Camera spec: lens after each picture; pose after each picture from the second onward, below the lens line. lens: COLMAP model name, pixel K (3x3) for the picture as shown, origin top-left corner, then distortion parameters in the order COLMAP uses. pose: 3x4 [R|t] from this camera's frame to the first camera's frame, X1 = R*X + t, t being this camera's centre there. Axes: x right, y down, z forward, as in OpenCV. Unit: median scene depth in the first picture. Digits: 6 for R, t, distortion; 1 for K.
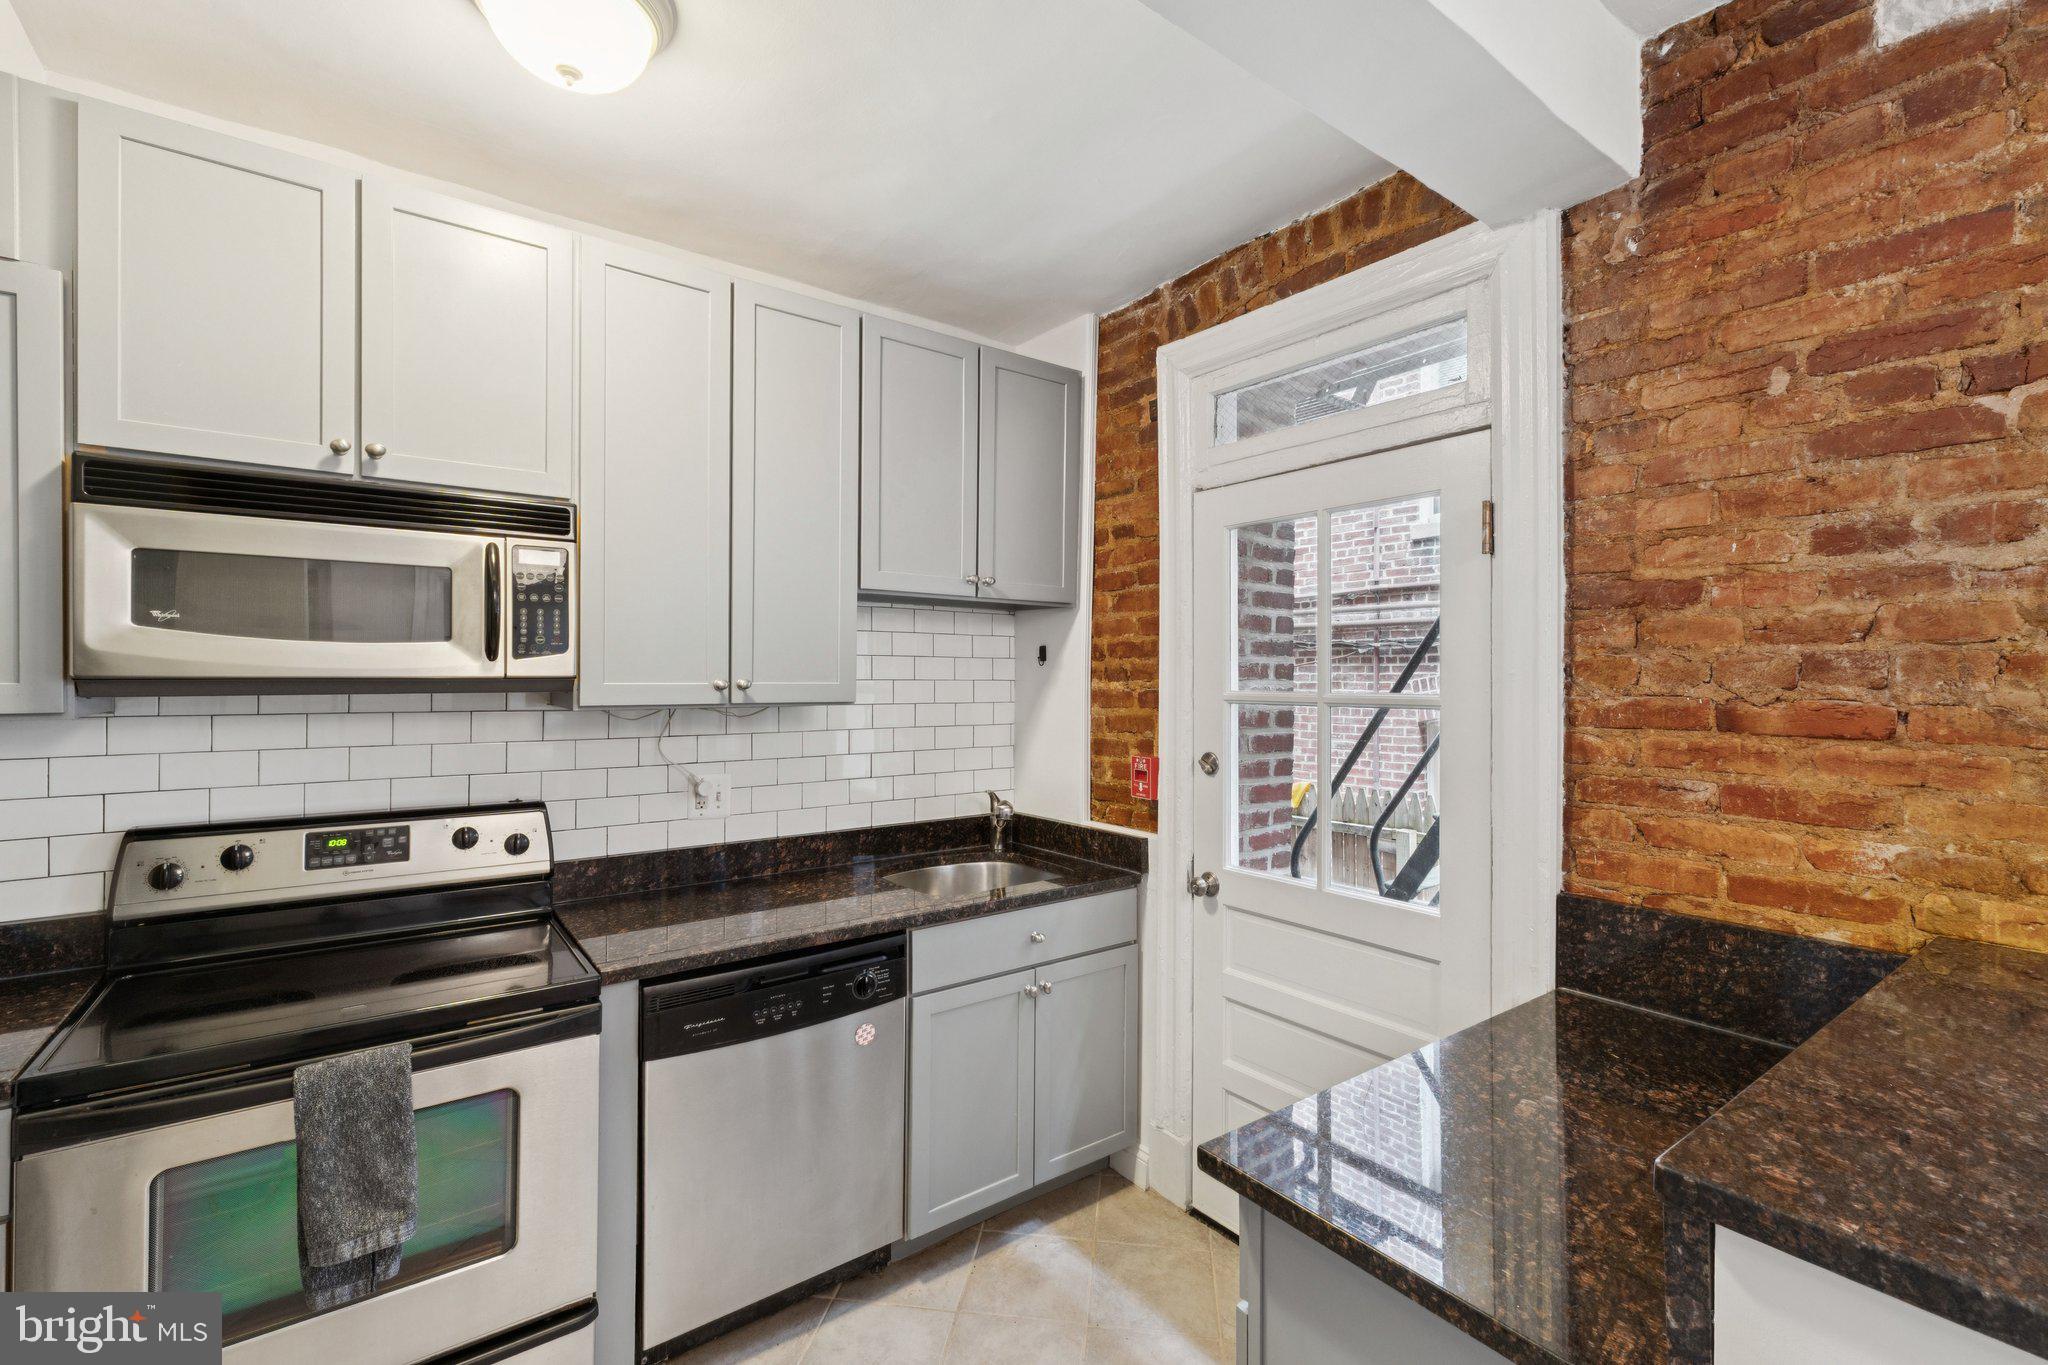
lens RADIAL K [[892.1, 0, 1028.5], [0, 892.1, 672.3], [0, 0, 1]] dist [0.009339, -0.000015]
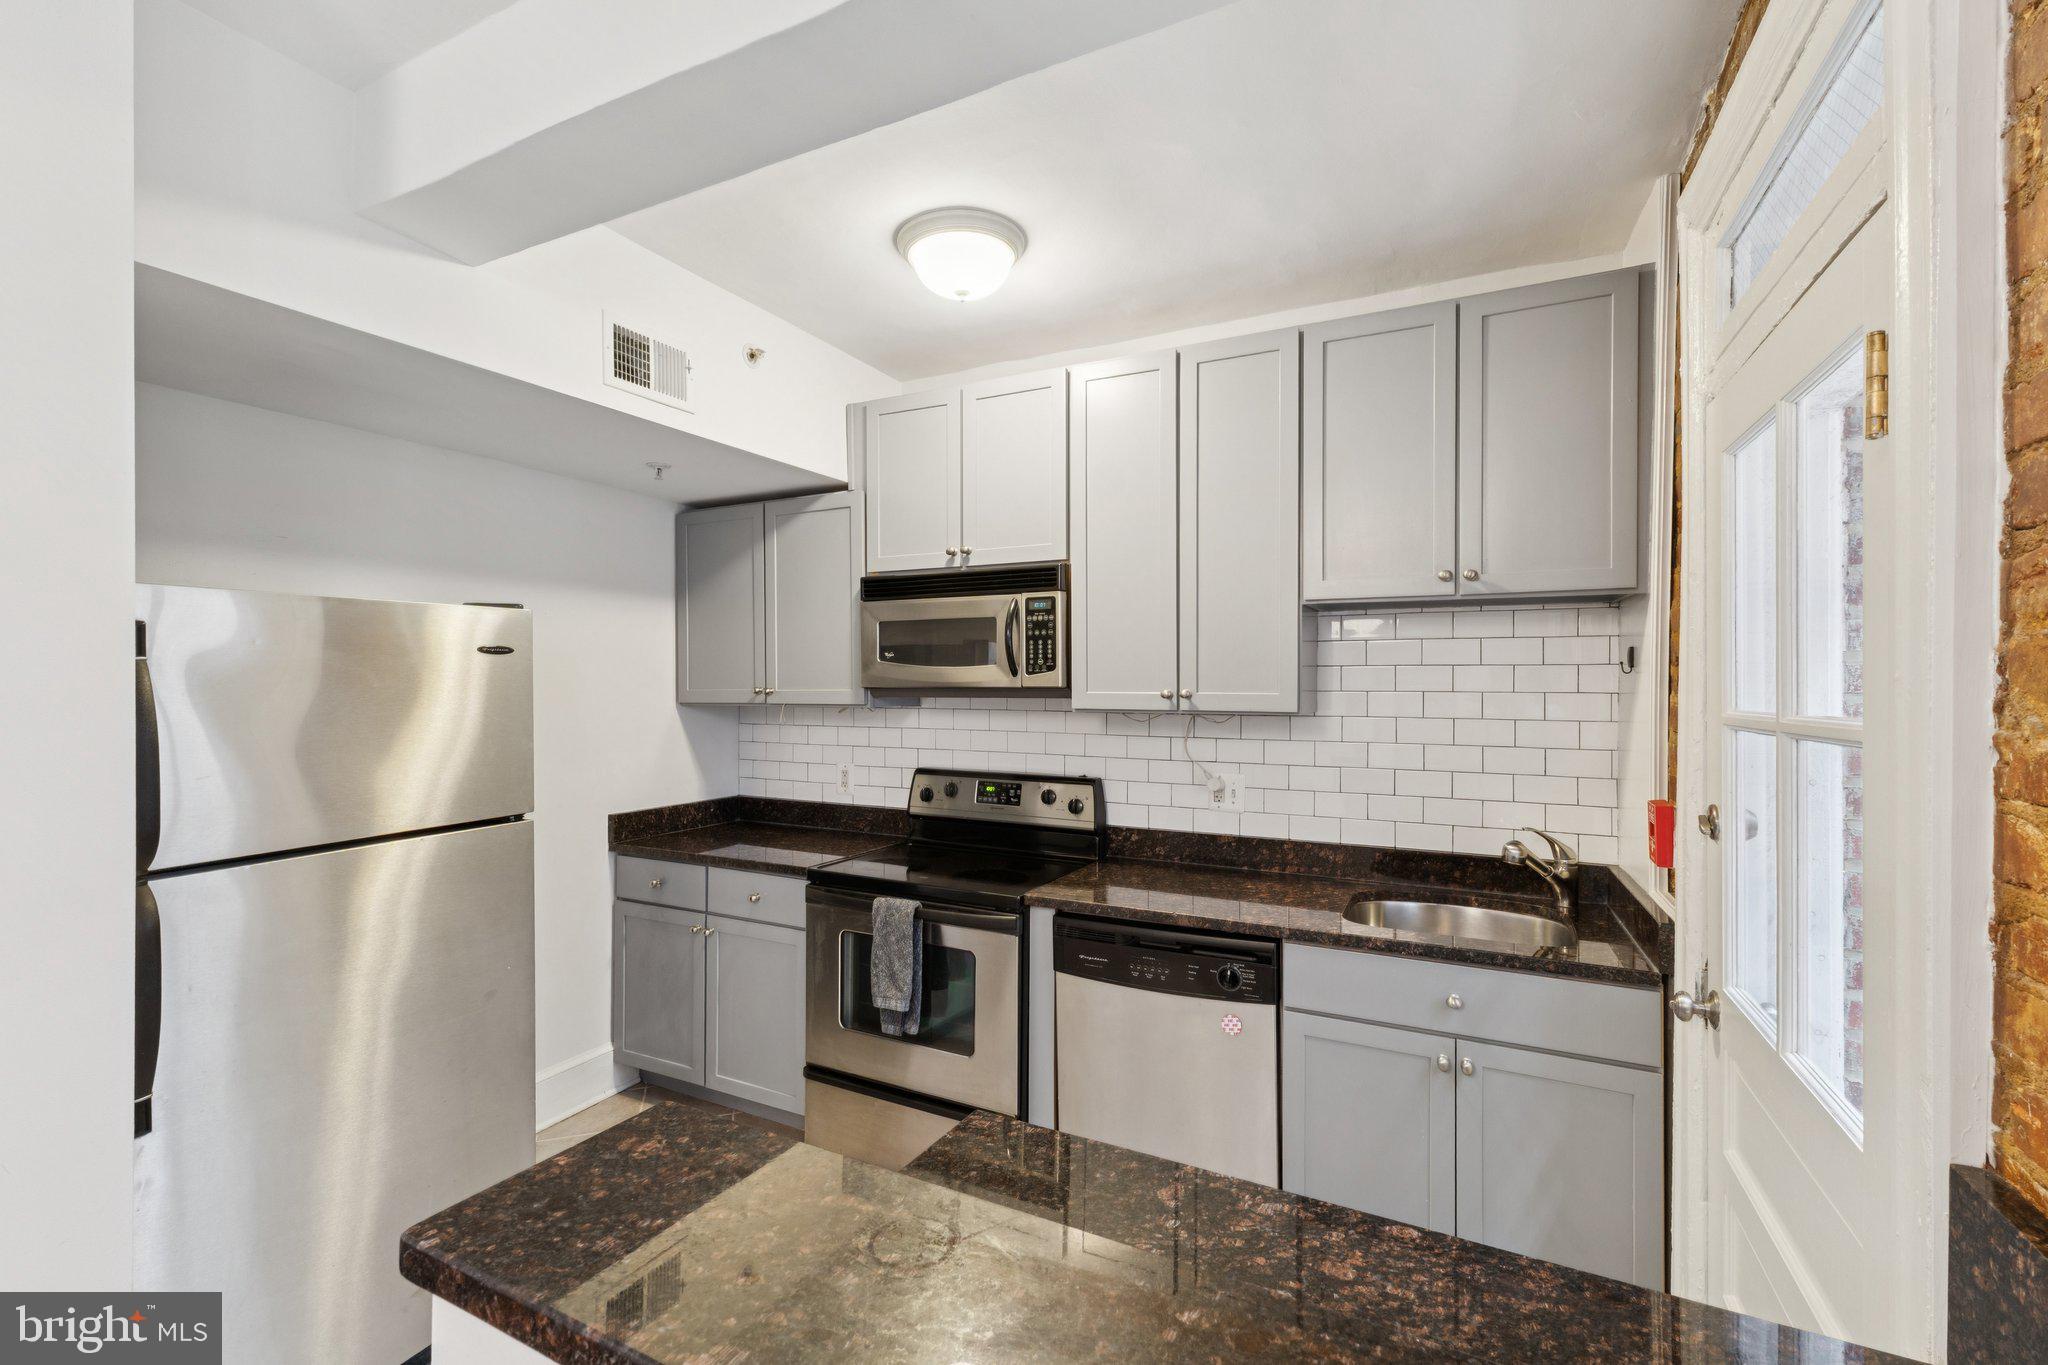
lens RADIAL K [[892.1, 0, 1017.0], [0, 892.1, 681.9], [0, 0, 1]] dist [0.009339, -0.000015]
pose [[0.437176, -0.006122, -0.899355, 0.669767], [0.002524, 0.999981, -0.005580, 0.003709], [0.899372, 0.000169, 0.437183, 0.312062]]
